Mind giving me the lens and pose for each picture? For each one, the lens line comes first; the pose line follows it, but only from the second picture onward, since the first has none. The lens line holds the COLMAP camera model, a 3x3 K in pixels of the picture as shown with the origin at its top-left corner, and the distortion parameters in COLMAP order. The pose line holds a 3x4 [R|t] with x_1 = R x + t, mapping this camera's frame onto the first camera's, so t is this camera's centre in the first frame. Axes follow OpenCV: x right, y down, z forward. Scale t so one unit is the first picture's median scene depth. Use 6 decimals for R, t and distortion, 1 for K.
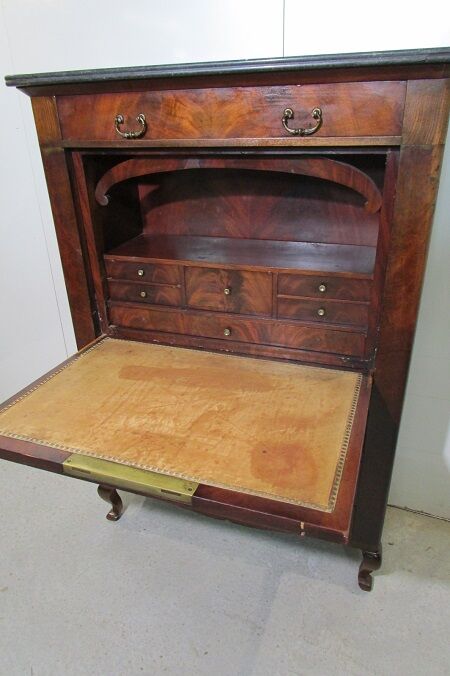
lens RADIAL K [[473.3, 0, 228.5], [0, 473.3, 337.8], [0, 0, 1]] dist [0.000625, -0.002931]
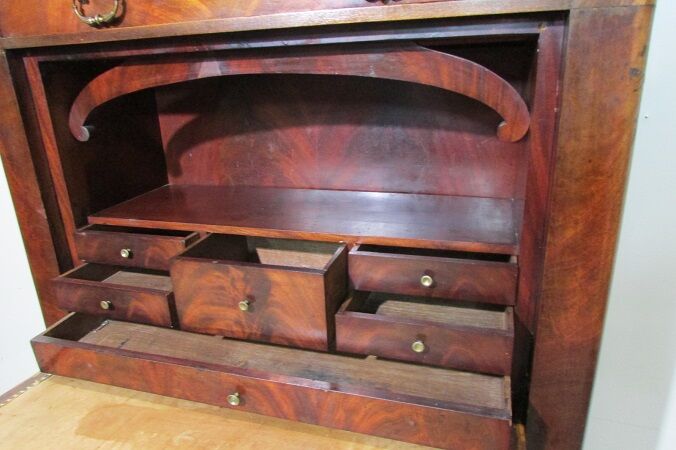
lens RADIAL K [[504.1, 0, 322.6], [0, 504.1, 244.0], [0, 0, 1]] dist [-0.020791, -0.002781]
pose [[0.999888, -0.013887, -0.005585, 0.068218], [0.013254, 0.994828, -0.100706, -0.074259], [0.006955, 0.100621, 0.994901, 0.369960]]
